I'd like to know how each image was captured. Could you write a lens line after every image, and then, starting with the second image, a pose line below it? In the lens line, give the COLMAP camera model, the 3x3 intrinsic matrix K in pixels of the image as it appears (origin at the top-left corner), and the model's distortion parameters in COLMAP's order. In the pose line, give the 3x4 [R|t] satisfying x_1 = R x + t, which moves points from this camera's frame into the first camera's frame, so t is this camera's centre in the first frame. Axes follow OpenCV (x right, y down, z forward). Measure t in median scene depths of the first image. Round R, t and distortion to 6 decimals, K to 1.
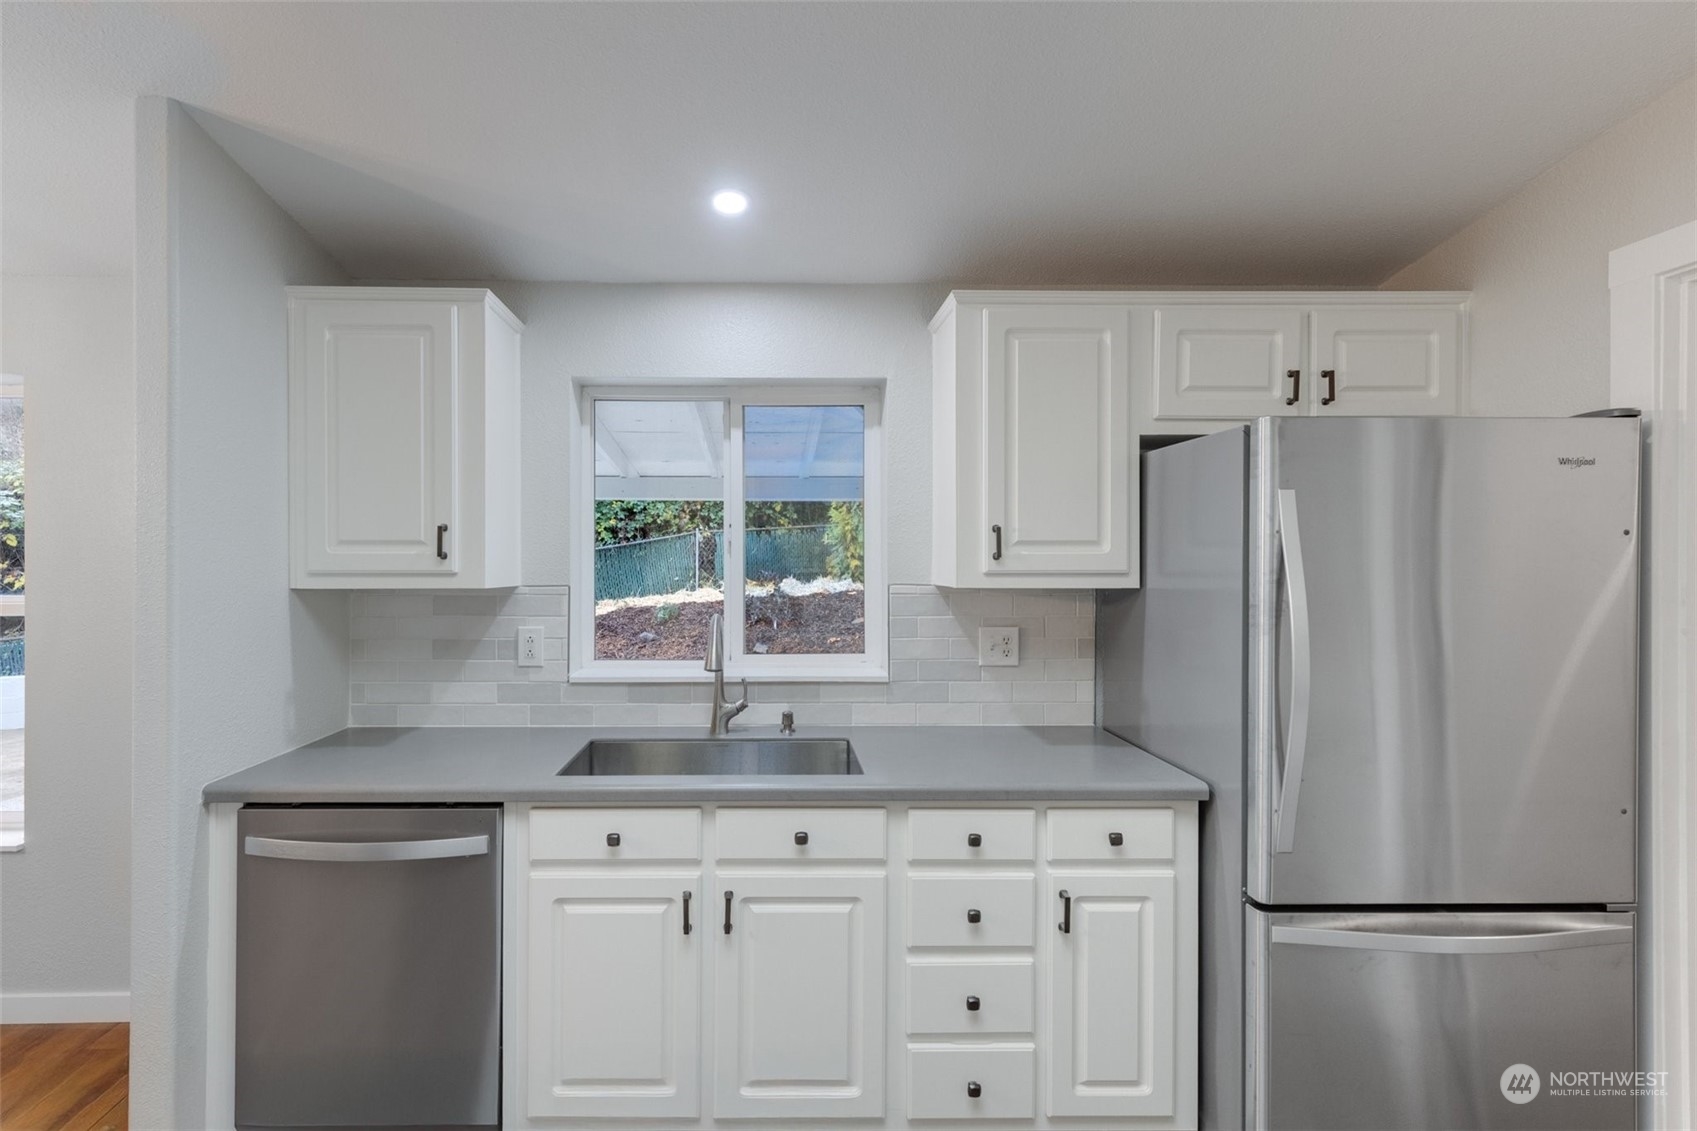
lens RADIAL K [[773.3, 0, 772.4], [0, 773.3, 563.6], [0, 0, 1]] dist [0.000959, 0.000035]
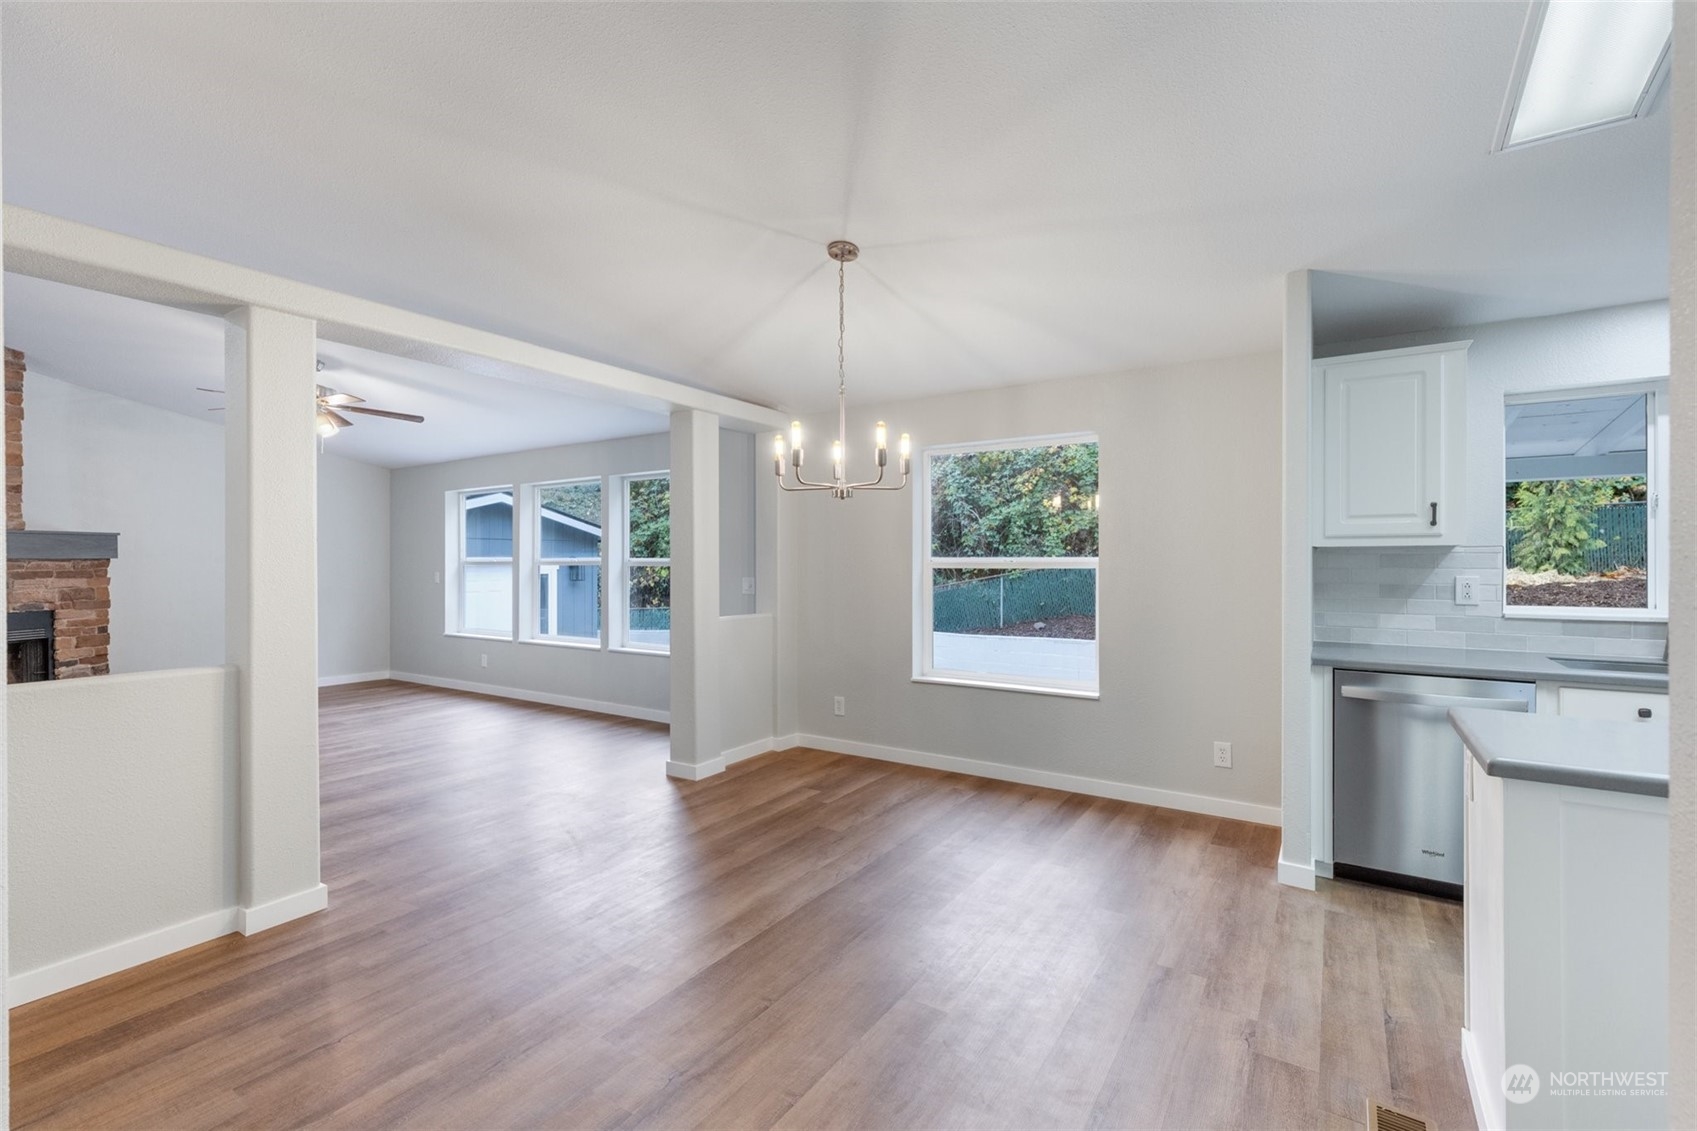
lens RADIAL K [[745.3, 0, 848.5], [0, 745.3, 565.5], [0, 0, 1]] dist [0.005942, 0.000169]
pose [[0.830939, 0.000627, -0.556364, -0.485334], [0.001749, 0.999991, 0.003738, 0.055613], [0.556361, -0.004079, 0.830931, -0.724658]]
